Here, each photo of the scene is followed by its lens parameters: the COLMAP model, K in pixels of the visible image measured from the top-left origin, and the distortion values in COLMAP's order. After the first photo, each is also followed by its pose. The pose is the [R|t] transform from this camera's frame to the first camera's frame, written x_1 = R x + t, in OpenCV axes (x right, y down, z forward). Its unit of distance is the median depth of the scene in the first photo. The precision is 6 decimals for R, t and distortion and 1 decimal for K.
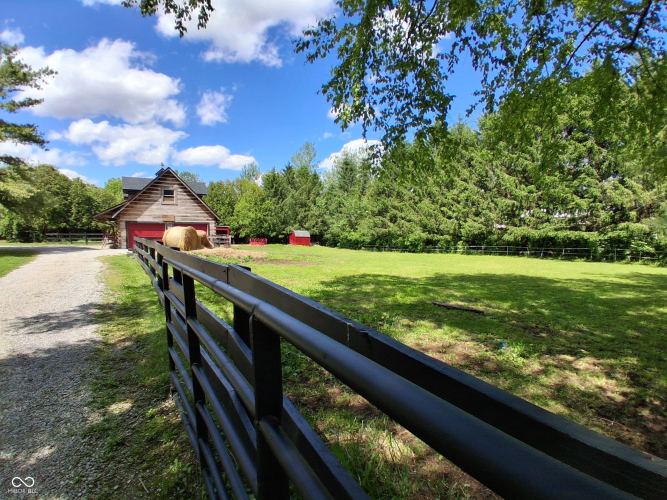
lens RADIAL K [[329.5, 0, 331.7], [0, 329.5, 254.7], [0, 0, 1]] dist [0.012373, -0.050557]
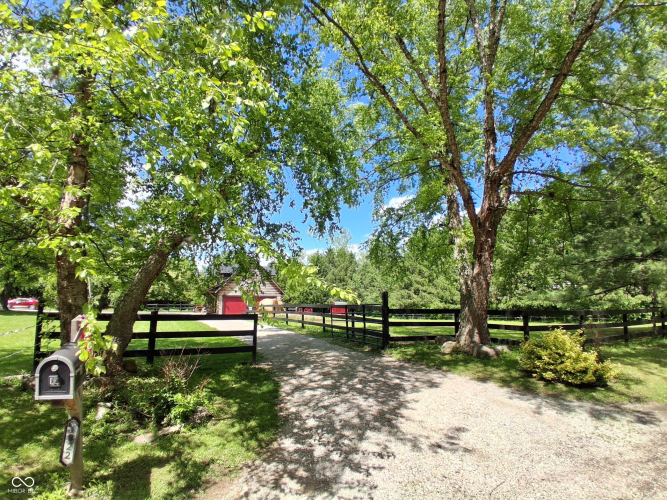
lens RADIAL K [[329.5, 0, 331.7], [0, 329.5, 254.7], [0, 0, 1]] dist [0.012373, -0.050557]
pose [[0.994913, -0.017172, -0.099259, -0.005001], [-0.004635, 0.976515, -0.215400, 0.028411], [0.100626, 0.214764, 0.971468, -0.320122]]
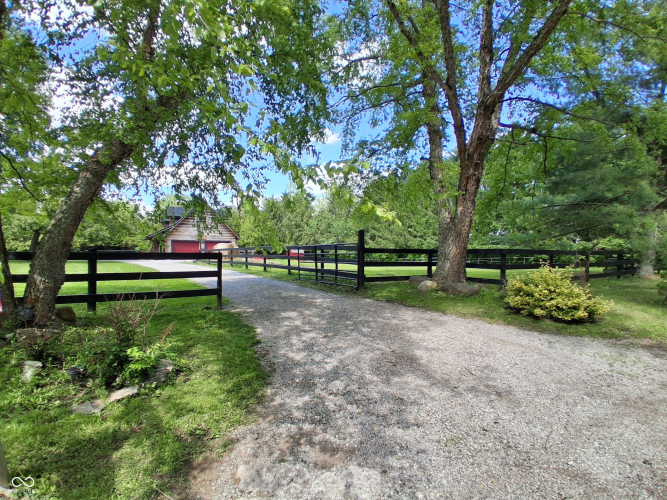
lens RADIAL K [[329.5, 0, 331.7], [0, 329.5, 254.7], [0, 0, 1]] dist [0.012373, -0.050557]
pose [[0.999266, -0.005145, 0.037947, -0.019973], [0.007286, 0.998377, -0.056491, 0.032100], [-0.037595, 0.056726, 0.997682, -0.295419]]
